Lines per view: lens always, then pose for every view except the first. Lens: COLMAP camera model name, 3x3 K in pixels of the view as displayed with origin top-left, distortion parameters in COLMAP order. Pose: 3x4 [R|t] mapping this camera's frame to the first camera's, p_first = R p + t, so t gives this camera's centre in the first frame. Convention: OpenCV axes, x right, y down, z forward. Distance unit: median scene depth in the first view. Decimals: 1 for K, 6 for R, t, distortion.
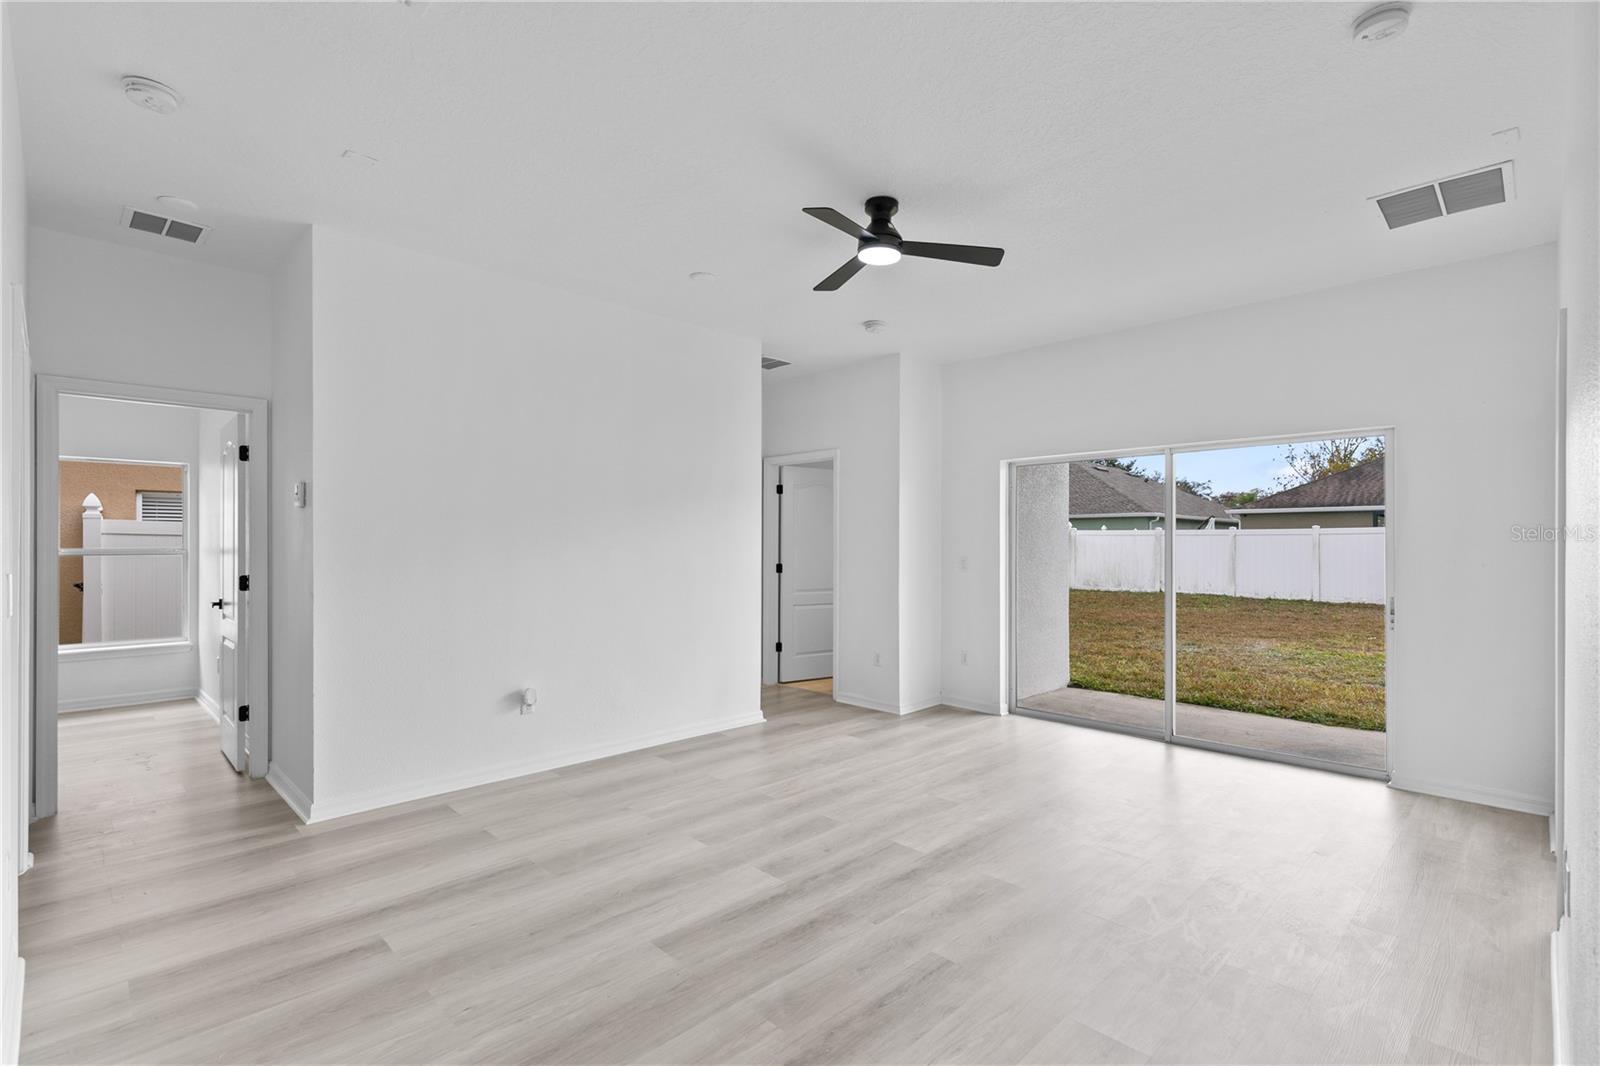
lens RADIAL K [[720.9, 0, 808.3], [0, 720.9, 536.6], [0, 0, 1]] dist [0.002372, -0.000251]
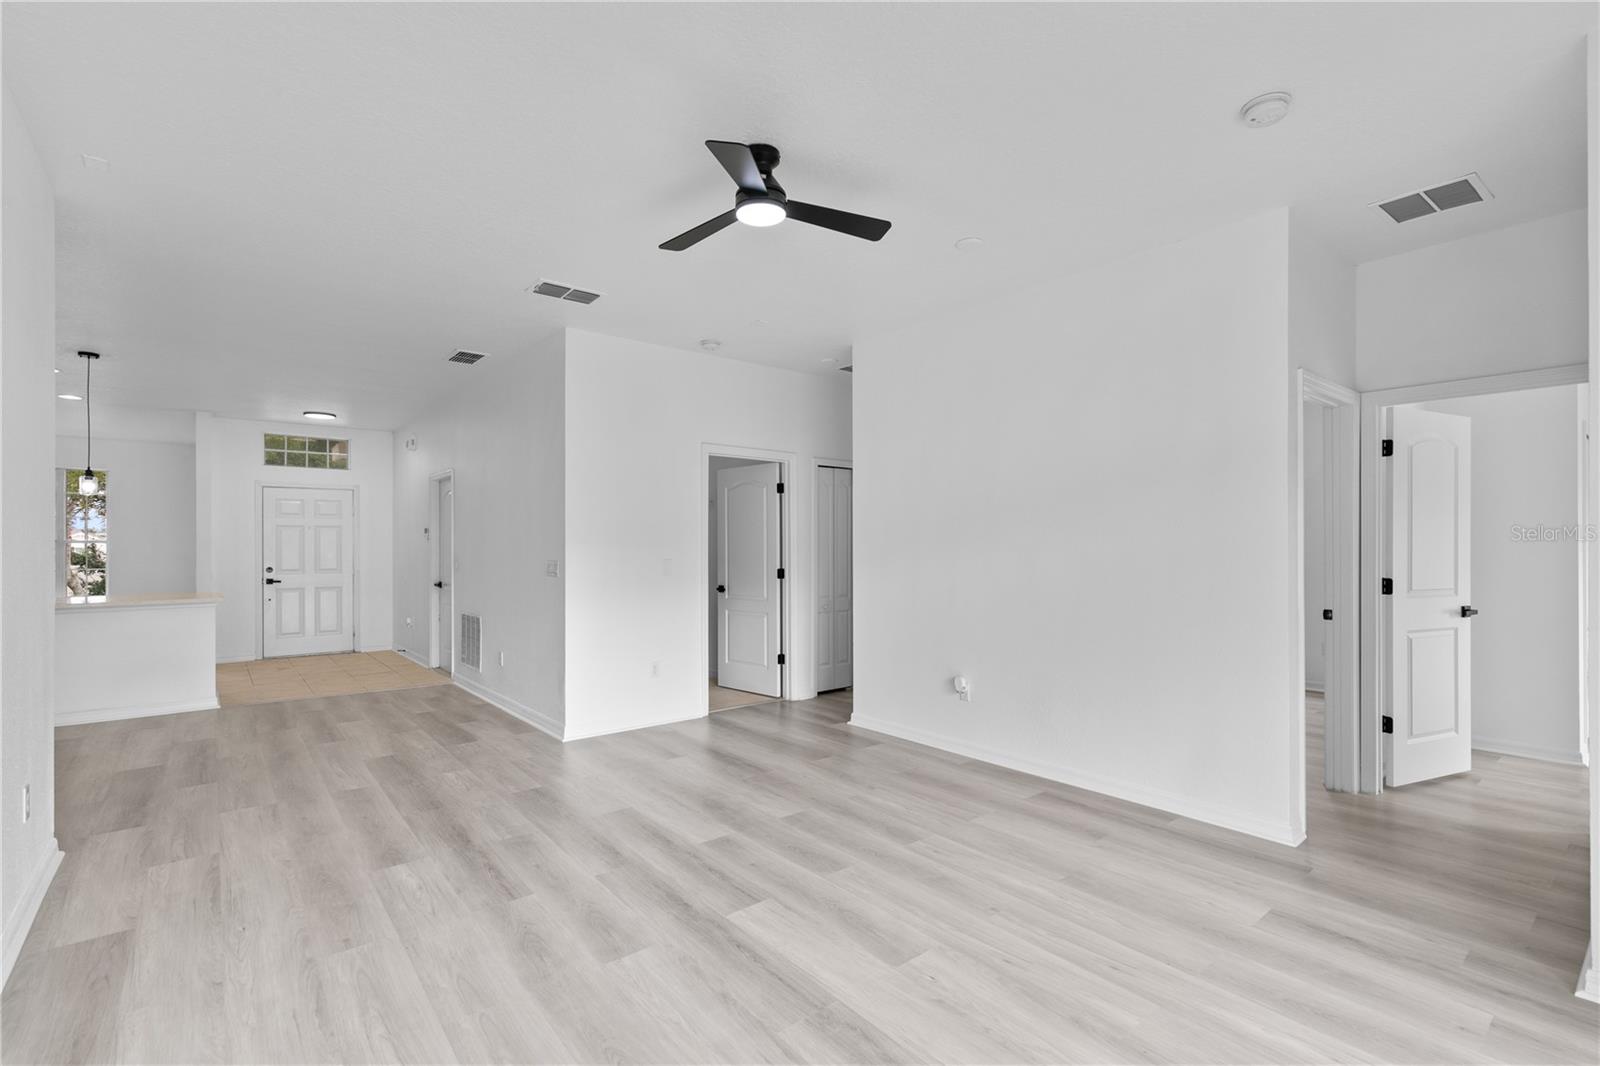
lens RADIAL K [[720.9, 0, 809.5], [0, 720.9, 549.2], [0, 0, 1]] dist [0.002372, -0.000251]
pose [[-0.075833, 0.001540, -0.997119, 0.826206], [0.011125, 0.999938, 0.000698, 0.015347], [0.997058, -0.011040, -0.075845, 0.979941]]
